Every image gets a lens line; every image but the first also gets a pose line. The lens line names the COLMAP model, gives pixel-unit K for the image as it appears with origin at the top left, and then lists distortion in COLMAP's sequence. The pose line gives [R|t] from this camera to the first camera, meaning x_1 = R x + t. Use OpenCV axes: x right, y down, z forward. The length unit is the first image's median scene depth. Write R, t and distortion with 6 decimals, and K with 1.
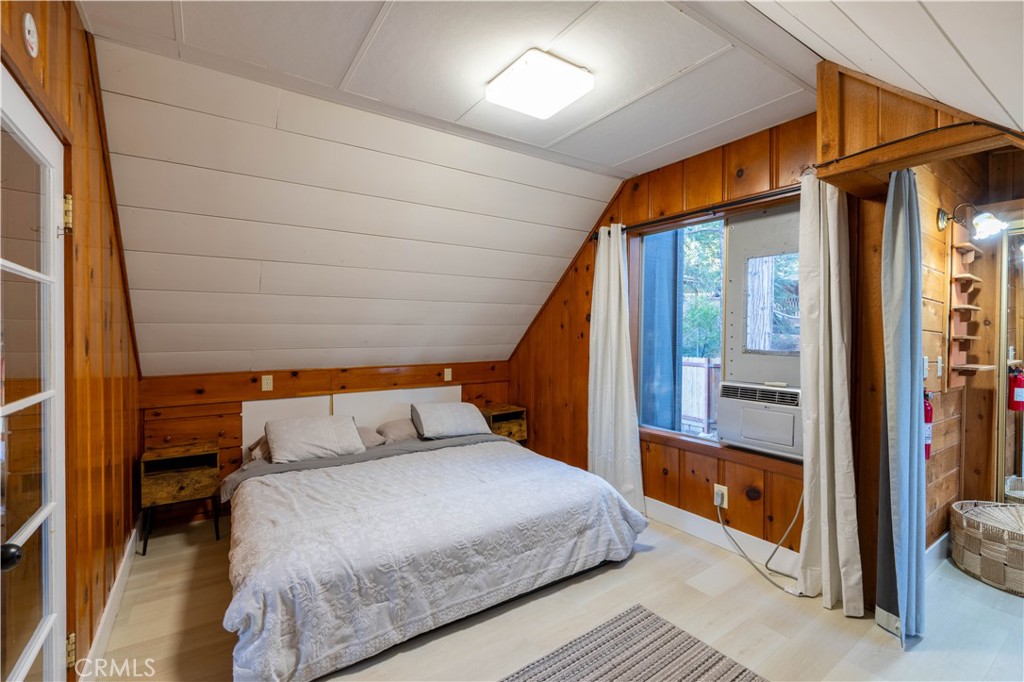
lens RADIAL K [[450.8, 0, 513.6], [0, 450.8, 340.9], [0, 0, 1]] dist [-0.002155, 0.000717]
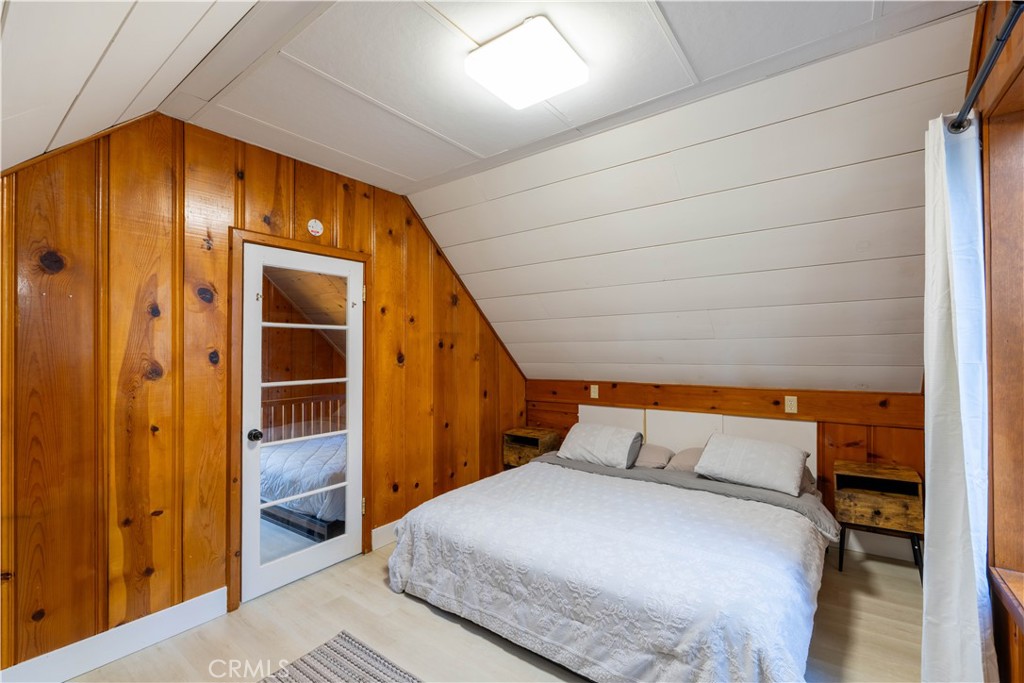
lens RADIAL K [[450.8, 0, 512.4], [0, 450.8, 341.8], [0, 0, 1]] dist [-0.002155, 0.000717]
pose [[0.320313, -0.016996, -0.947159, 0.699309], [-0.007965, 0.999755, -0.020634, -0.015087], [0.947278, 0.014154, 0.320100, 0.569626]]
